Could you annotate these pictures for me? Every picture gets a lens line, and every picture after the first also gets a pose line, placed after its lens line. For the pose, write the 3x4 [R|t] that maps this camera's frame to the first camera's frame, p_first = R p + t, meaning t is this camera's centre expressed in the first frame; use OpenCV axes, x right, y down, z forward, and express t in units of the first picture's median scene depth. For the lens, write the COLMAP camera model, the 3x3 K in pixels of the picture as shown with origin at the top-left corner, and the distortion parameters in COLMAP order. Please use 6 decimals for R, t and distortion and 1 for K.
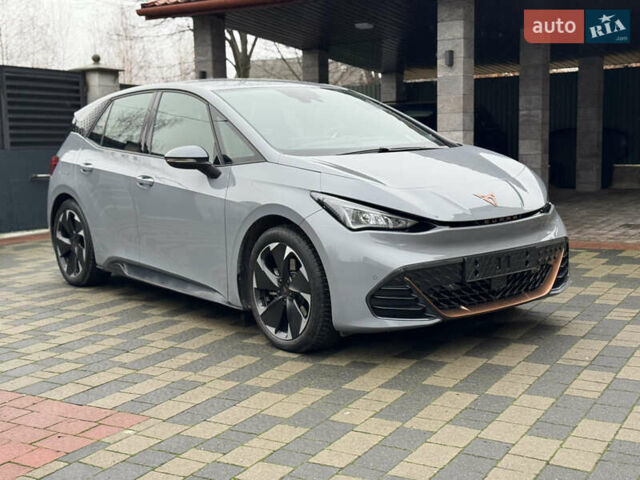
lens RADIAL K [[839.3, 0, 318.9], [0, 839.3, 267.9], [0, 0, 1]] dist [0.096527, -0.072907]
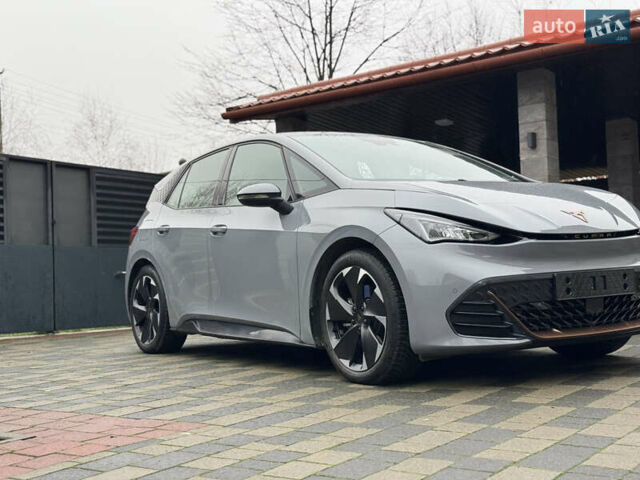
lens RADIAL K [[847.3, 0, 324.7], [0, 847.3, 266.2], [0, 0, 1]] dist [0.107002, -0.129806]
pose [[0.995386, -0.018952, -0.094056, 0.010778], [0.003507, 0.986829, -0.161727, 0.118388], [0.095883, 0.160651, 0.982343, 0.056258]]
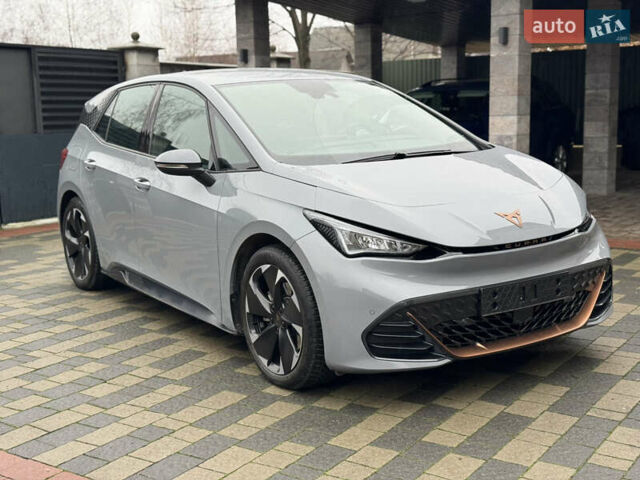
lens RADIAL K [[847.3, 0, 324.7], [0, 847.3, 266.2], [0, 0, 1]] dist [0.107002, -0.129806]
pose [[0.997102, 0.015261, -0.074528, 0.072025], [-0.012865, 0.999388, 0.032534, -0.055761], [0.074979, -0.031481, 0.996688, 0.112125]]
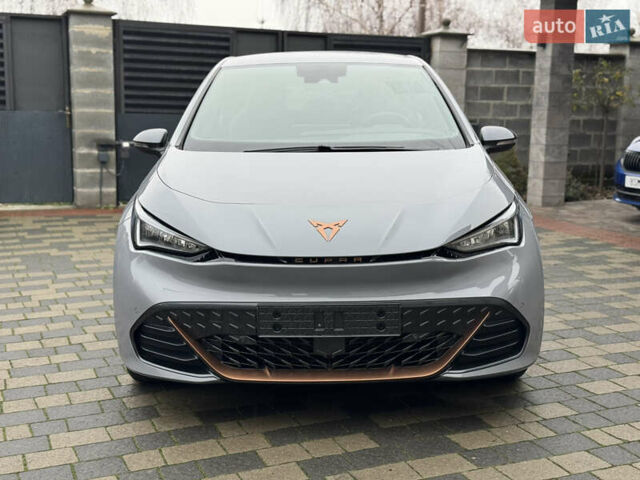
lens RADIAL K [[847.3, 0, 324.7], [0, 847.3, 266.2], [0, 0, 1]] dist [0.107002, -0.129806]
pose [[0.798790, 0.146362, -0.583534, 0.594848], [-0.121288, 0.989217, 0.082086, -0.103973], [0.589257, 0.005207, 0.807929, 0.394297]]
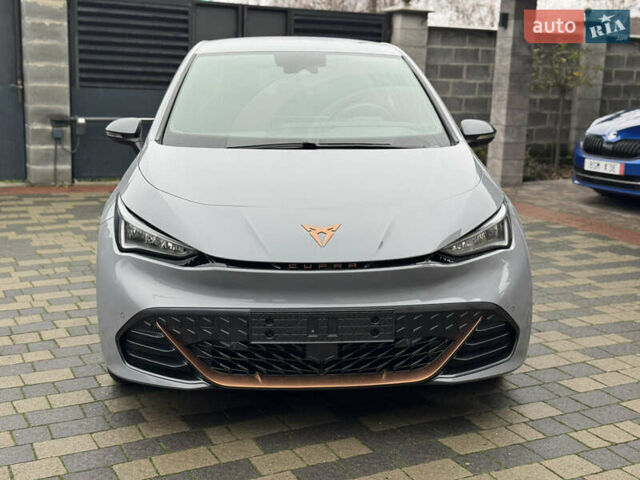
lens RADIAL K [[847.3, 0, 324.7], [0, 847.3, 266.2], [0, 0, 1]] dist [0.107002, -0.129806]
pose [[0.833173, 0.168285, -0.526786, 0.554605], [-0.128872, 0.985432, 0.110977, -0.127451], [0.537788, -0.024575, 0.842722, 0.381639]]
